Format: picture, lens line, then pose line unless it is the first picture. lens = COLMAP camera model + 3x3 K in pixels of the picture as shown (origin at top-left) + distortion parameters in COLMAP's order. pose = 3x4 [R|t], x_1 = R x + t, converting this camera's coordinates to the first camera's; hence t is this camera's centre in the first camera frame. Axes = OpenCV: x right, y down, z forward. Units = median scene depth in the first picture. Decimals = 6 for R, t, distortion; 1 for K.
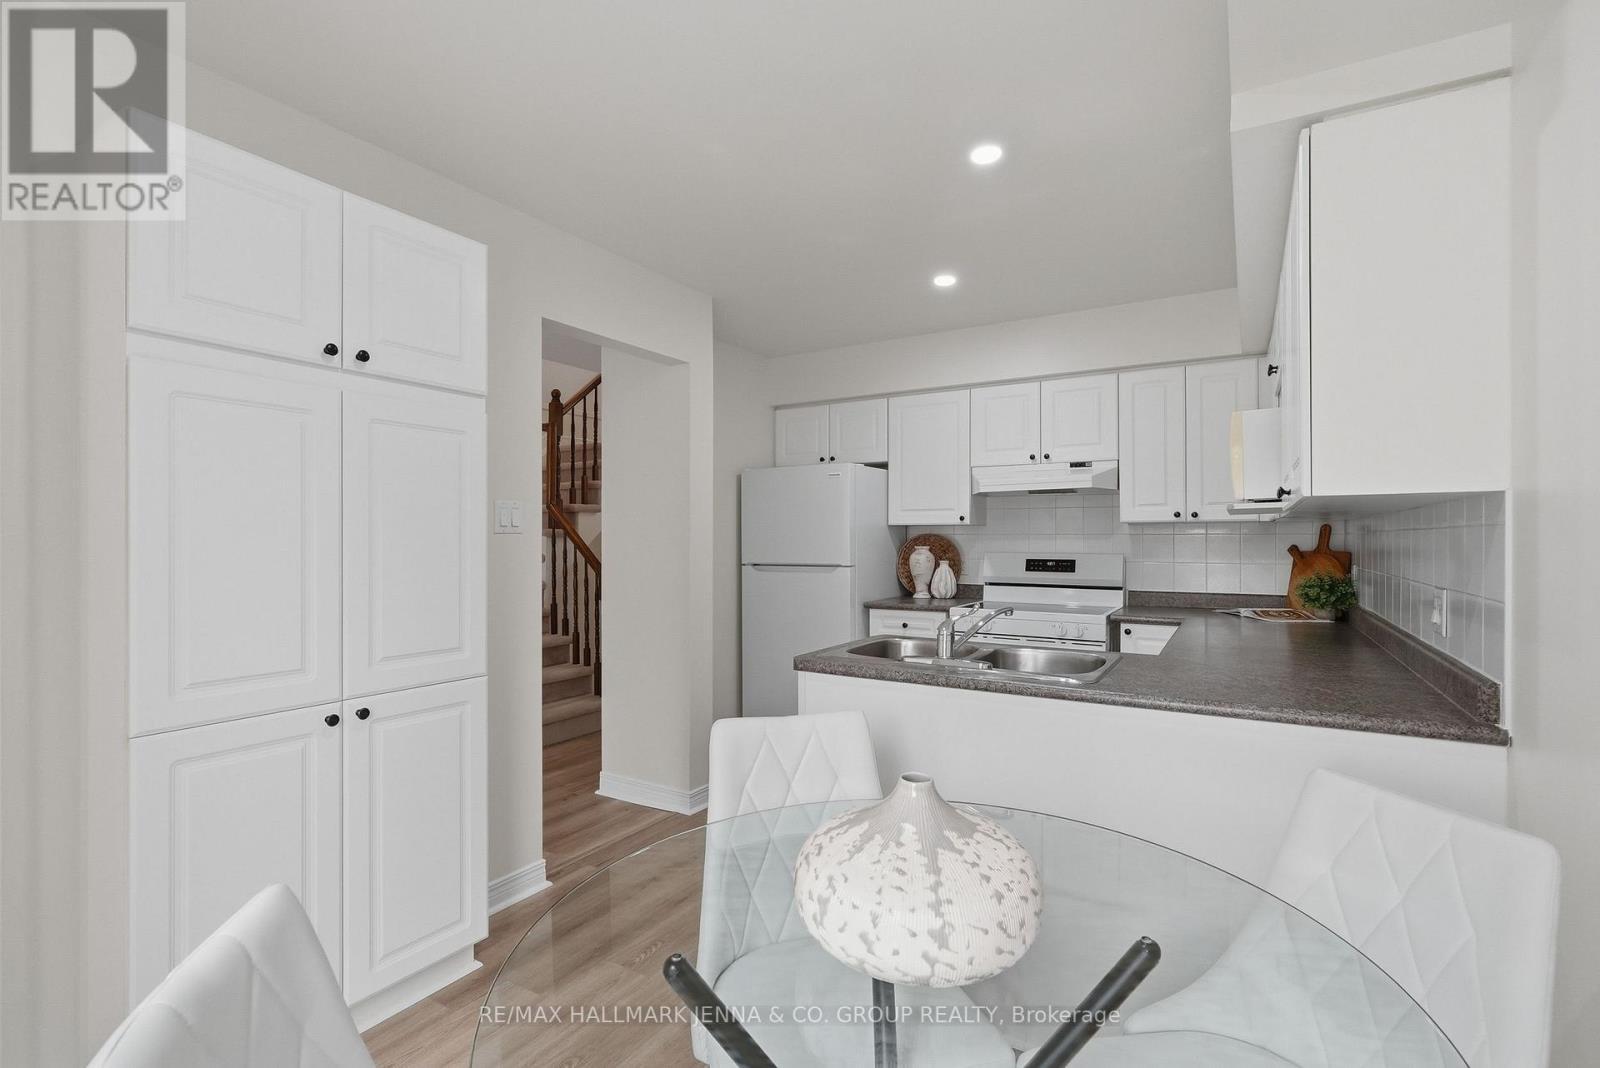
lens RADIAL K [[734.7, 0, 814.0], [0, 734.7, 540.1], [0, 0, 1]] dist [-0.001166, -0.000135]
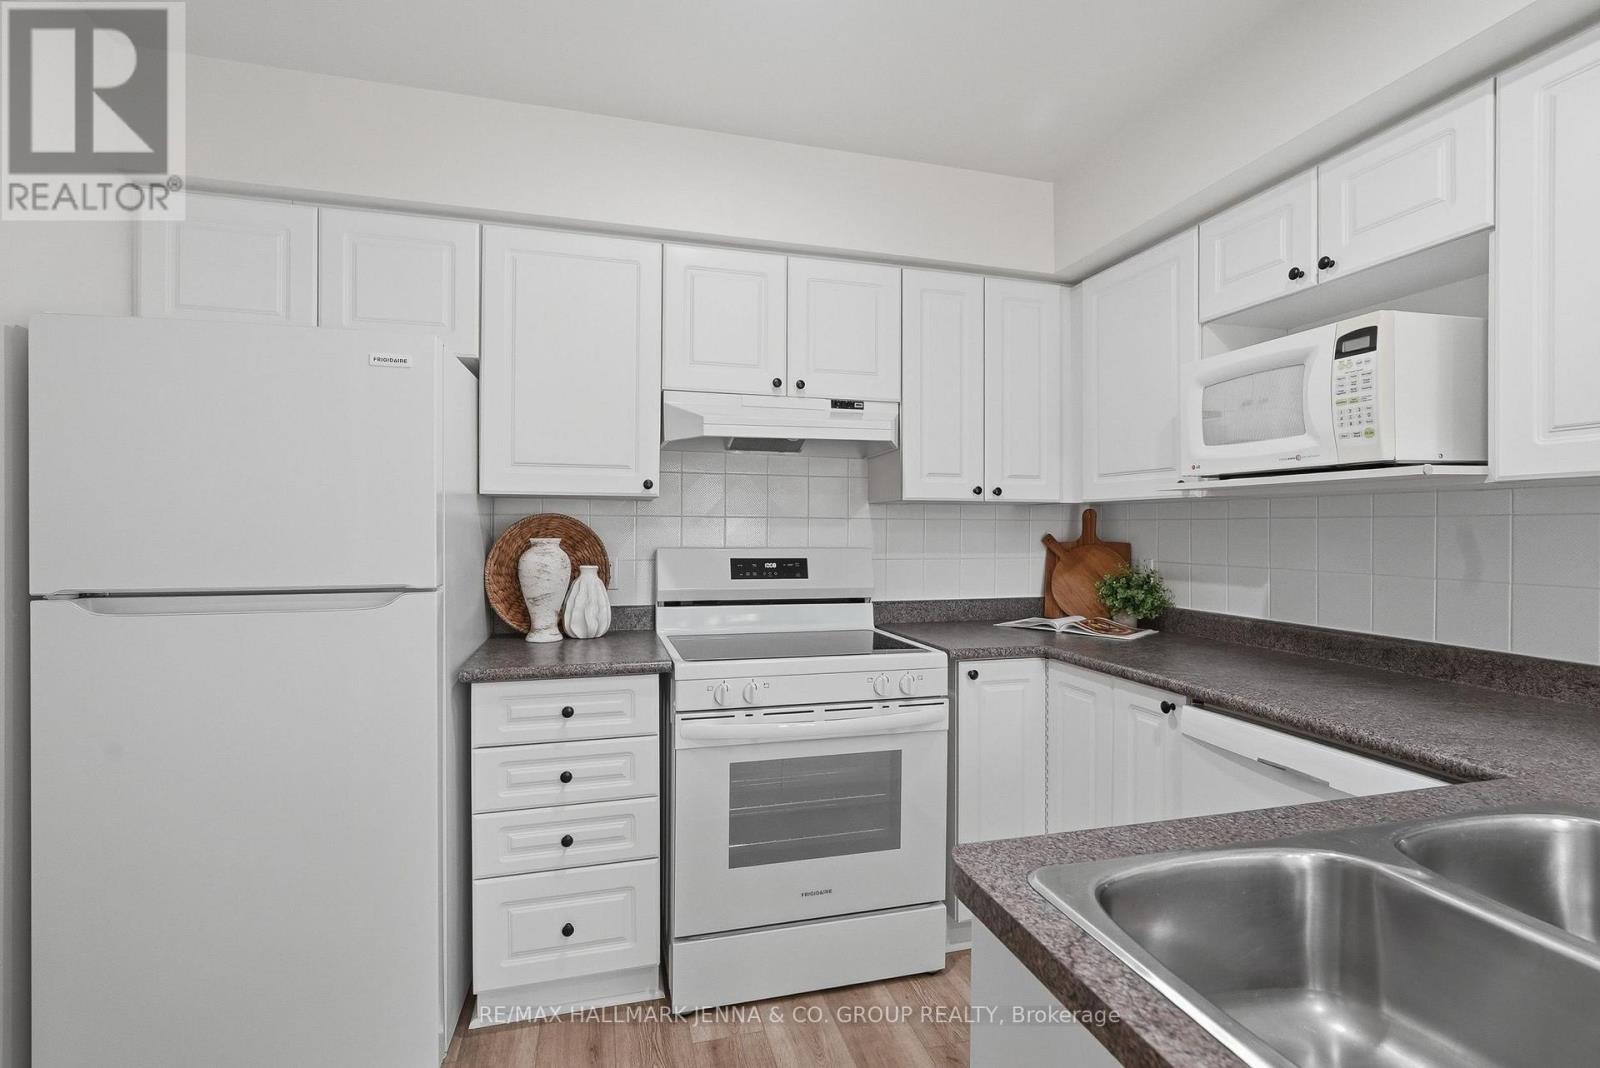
lens RADIAL K [[734.7, 0, 784.8], [0, 734.7, 530.2], [0, 0, 1]] dist [-0.001166, -0.000135]
pose [[0.688815, -0.000774, 0.724936, -0.112218], [-0.004099, 0.999979, 0.004962, -0.000196], [-0.724925, -0.006390, 0.688798, 0.574524]]
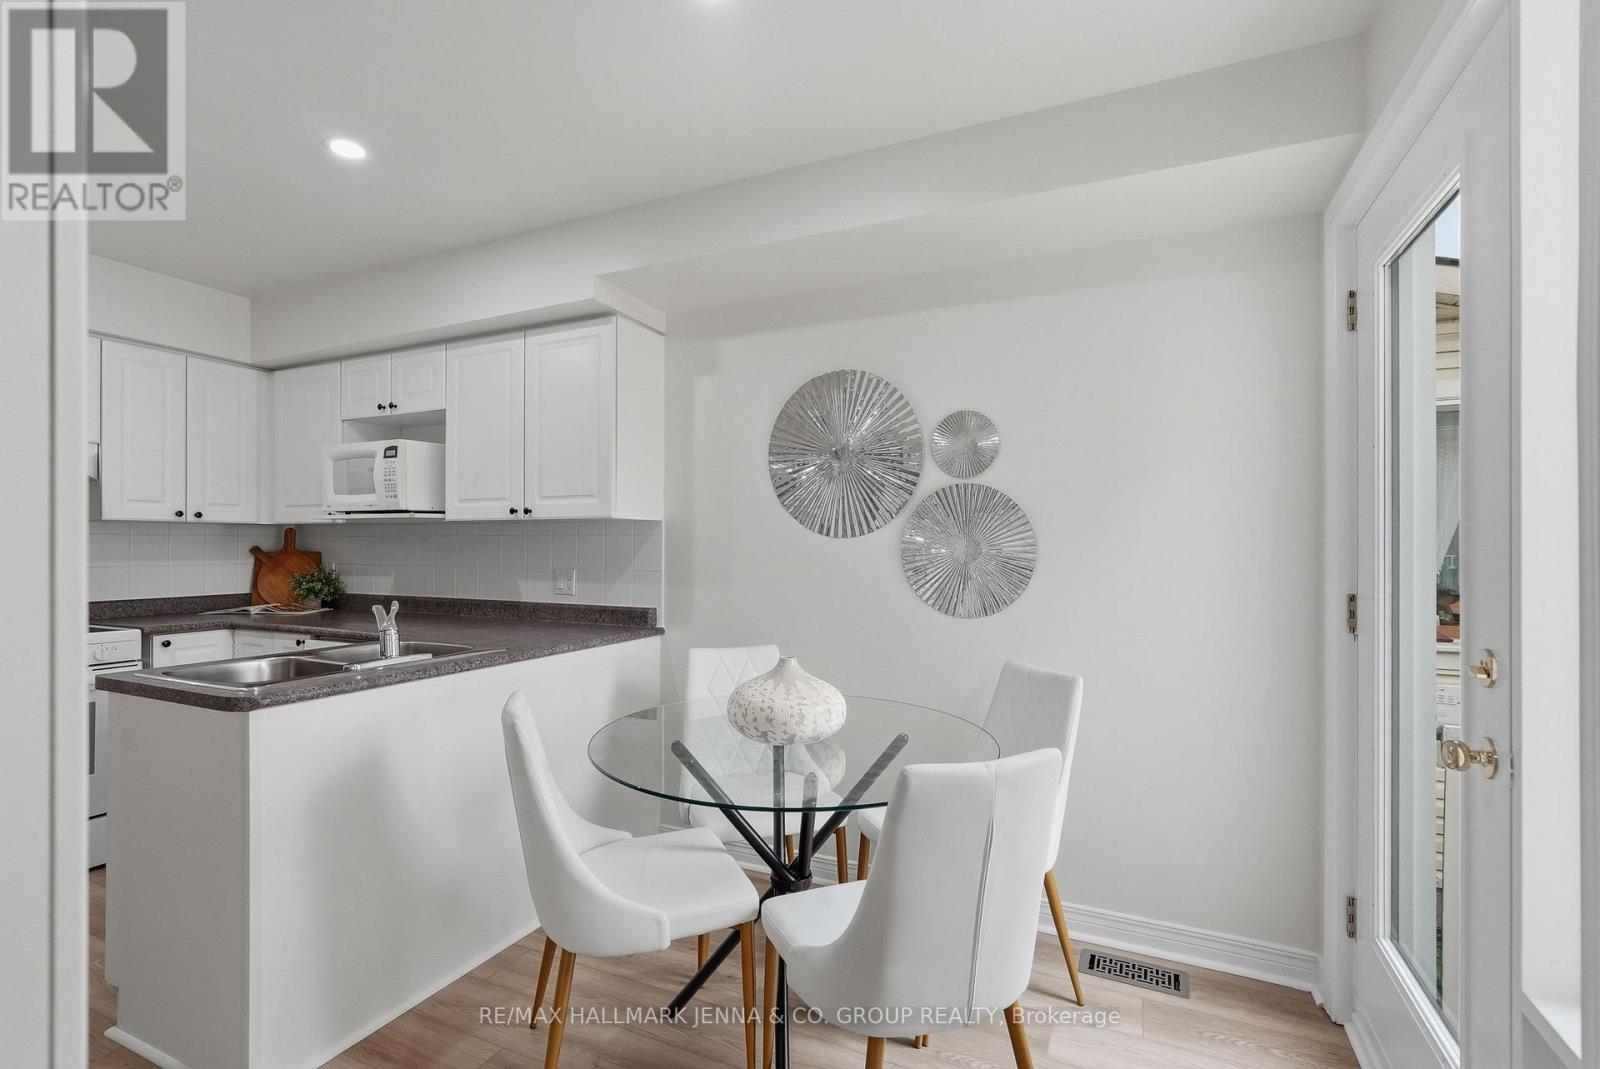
lens RADIAL K [[734.7, 0, 811.7], [0, 734.7, 540.3], [0, 0, 1]] dist [-0.001166, -0.000135]
pose [[-0.125292, 0.004685, 0.992109, -0.463137], [-0.004067, 0.999978, -0.005236, 0.000519], [-0.992112, -0.004691, -0.125271, 0.280388]]
